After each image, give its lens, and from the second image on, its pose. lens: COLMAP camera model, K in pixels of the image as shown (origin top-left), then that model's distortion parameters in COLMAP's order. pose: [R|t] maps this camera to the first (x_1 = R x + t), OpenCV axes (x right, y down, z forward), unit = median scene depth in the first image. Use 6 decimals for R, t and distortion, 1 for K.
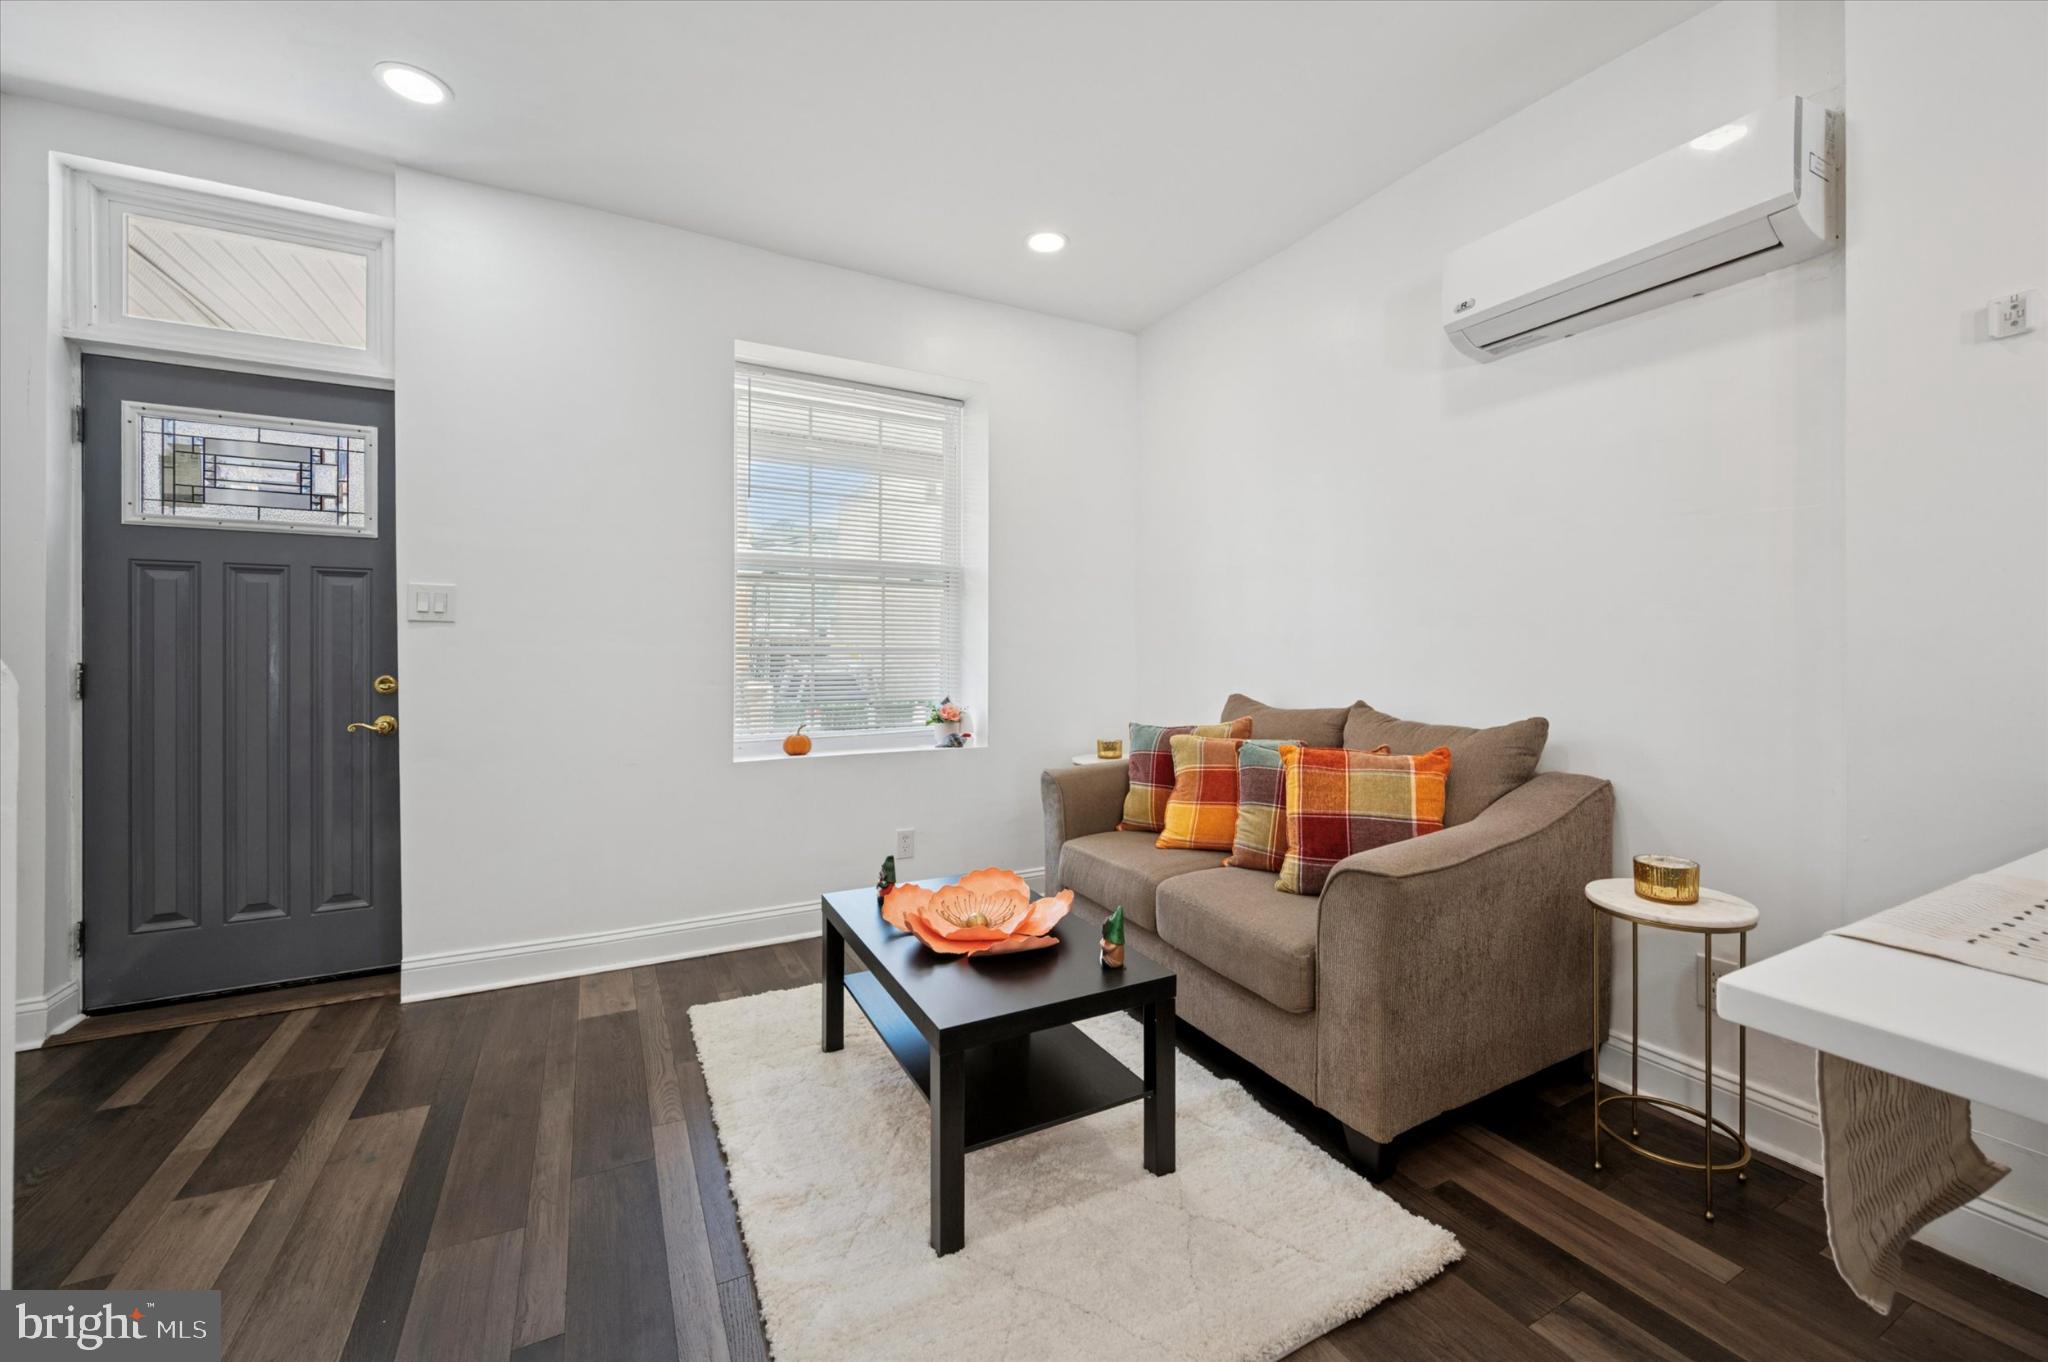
lens RADIAL K [[807.4, 0, 1029.6], [0, 807.4, 653.9], [0, 0, 1]] dist [-0.000382, -0.000607]
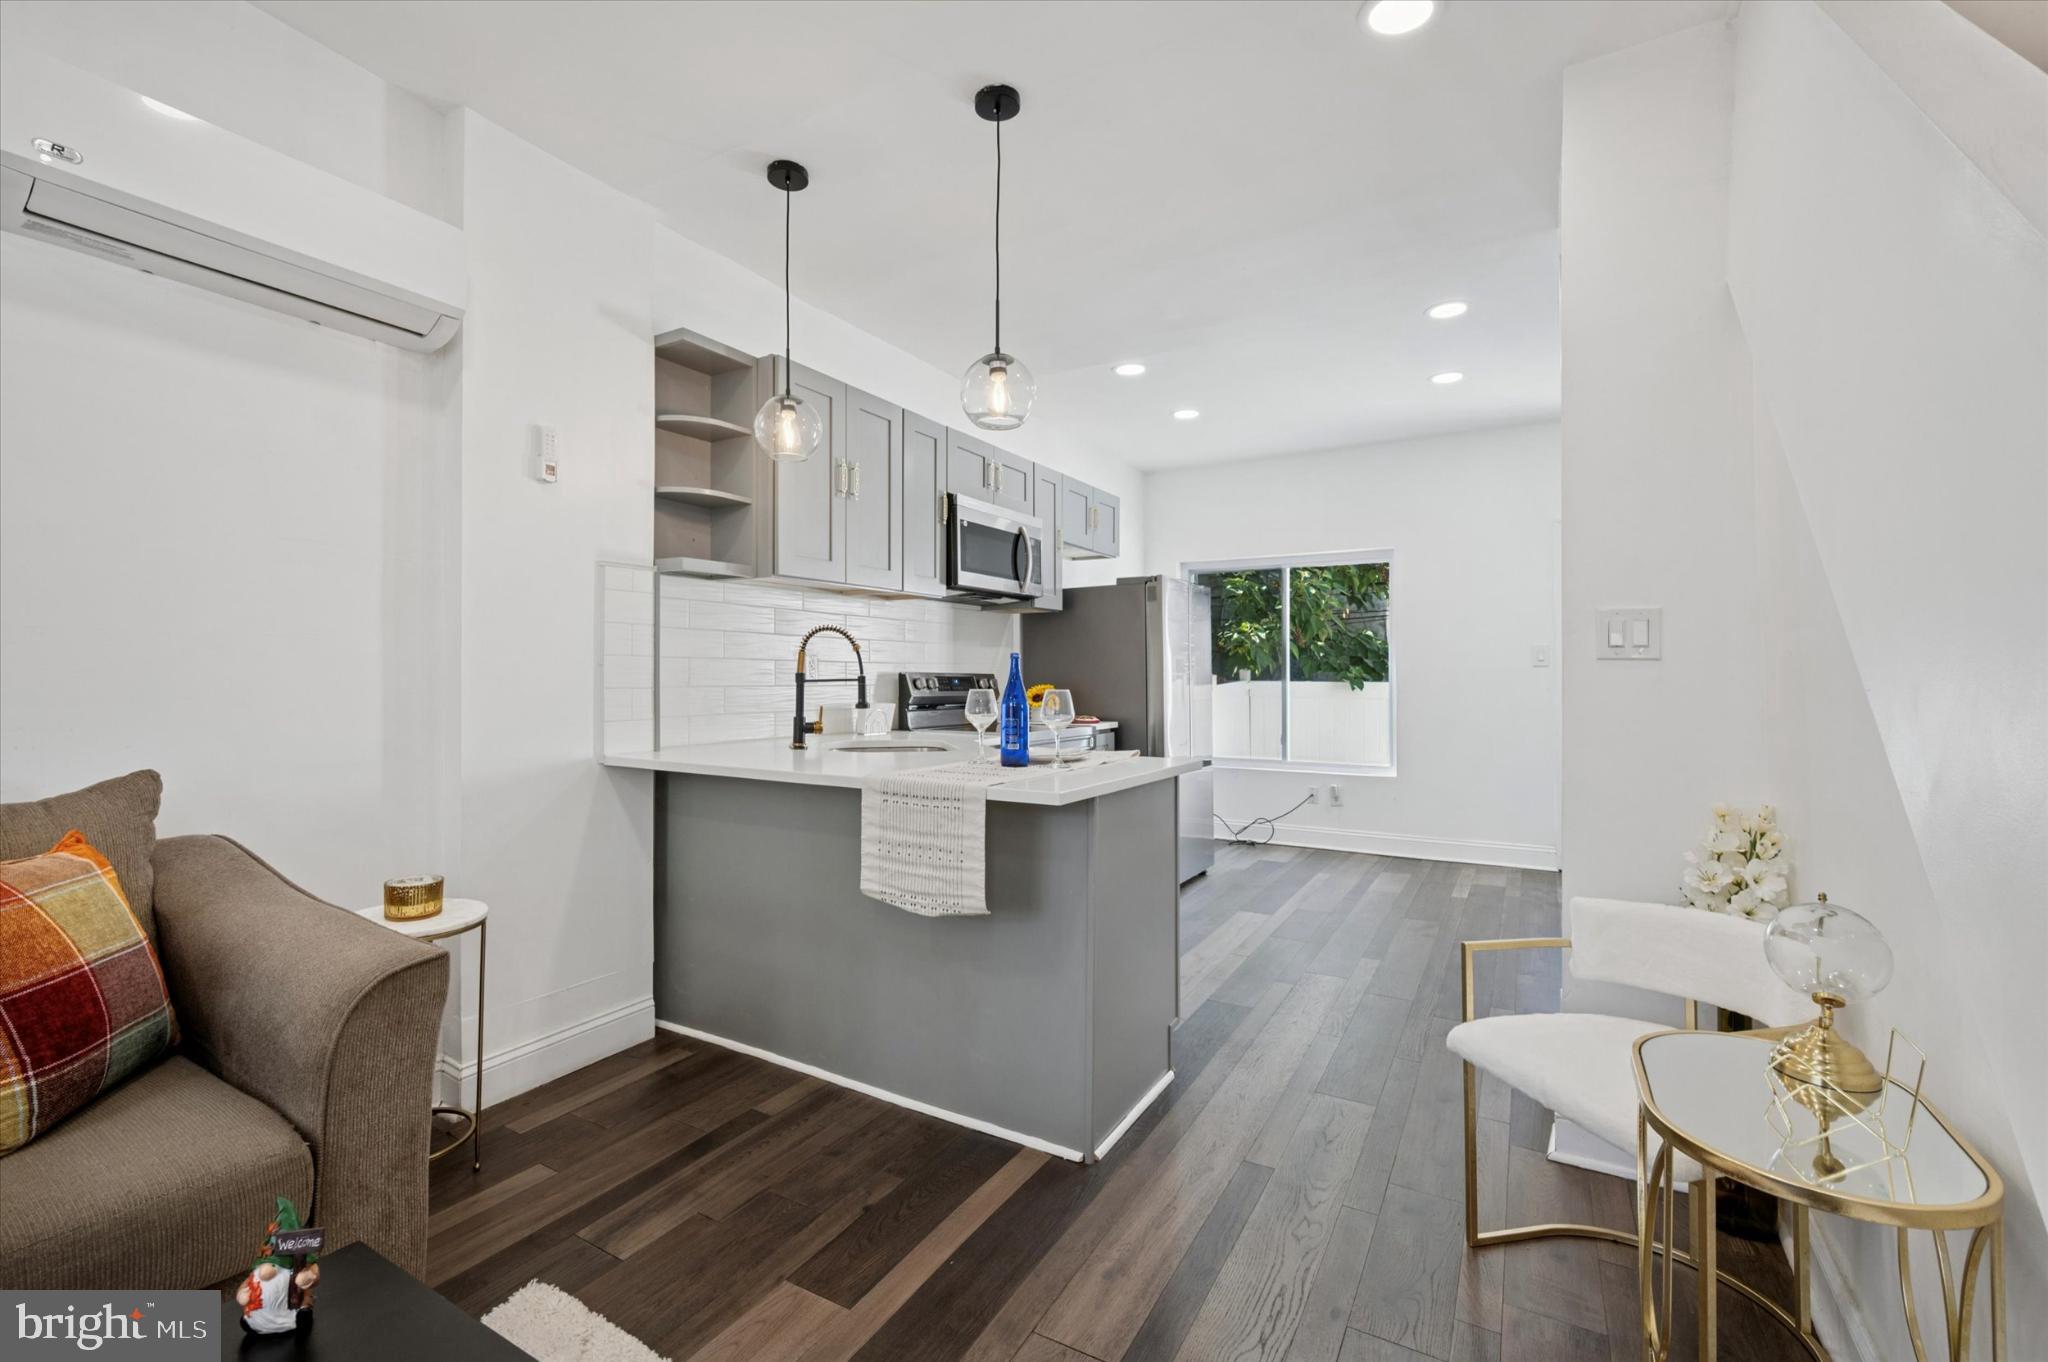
lens RADIAL K [[879.2, 0, 1018.3], [0, 879.2, 667.1], [0, 0, 1]] dist [-0.000787, -0.000385]
pose [[-0.522312, 0.010241, 0.852693, -0.405192], [-0.000516, 0.999924, -0.012325, -0.006253], [-0.852754, -0.006877, -0.522267, 0.616805]]
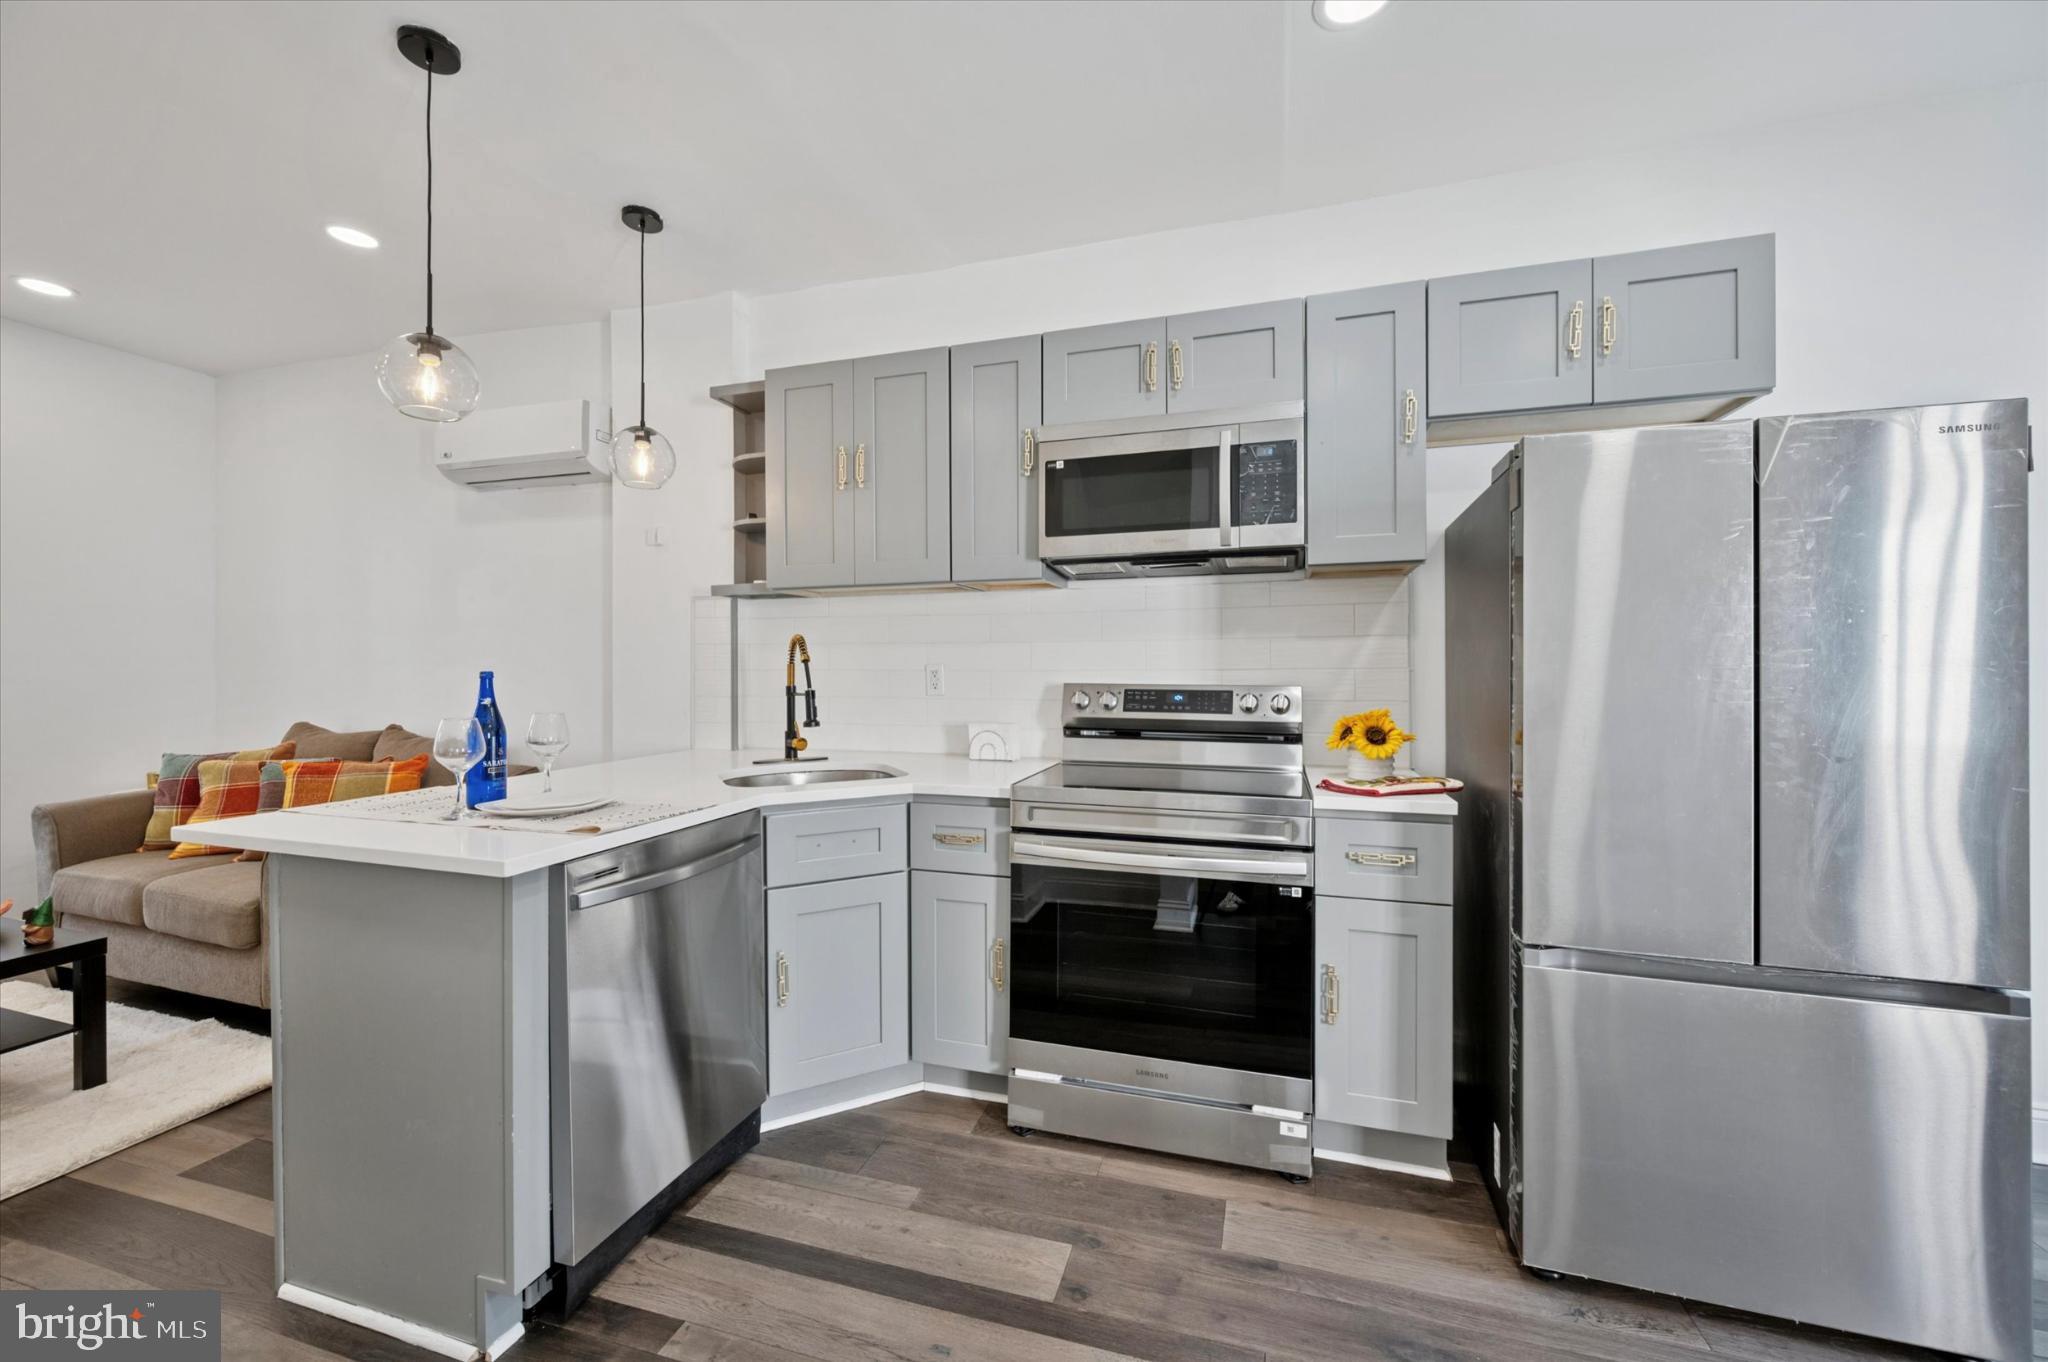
lens RADIAL K [[807.4, 0, 1022.5], [0, 807.4, 668.5], [0, 0, 1]] dist [-0.000382, -0.000607]
pose [[0.713334, -0.000573, 0.700824, 0.215305], [0.000066, 1.000000, 0.000750, -0.034781], [-0.700825, -0.000489, 0.713333, -0.676772]]
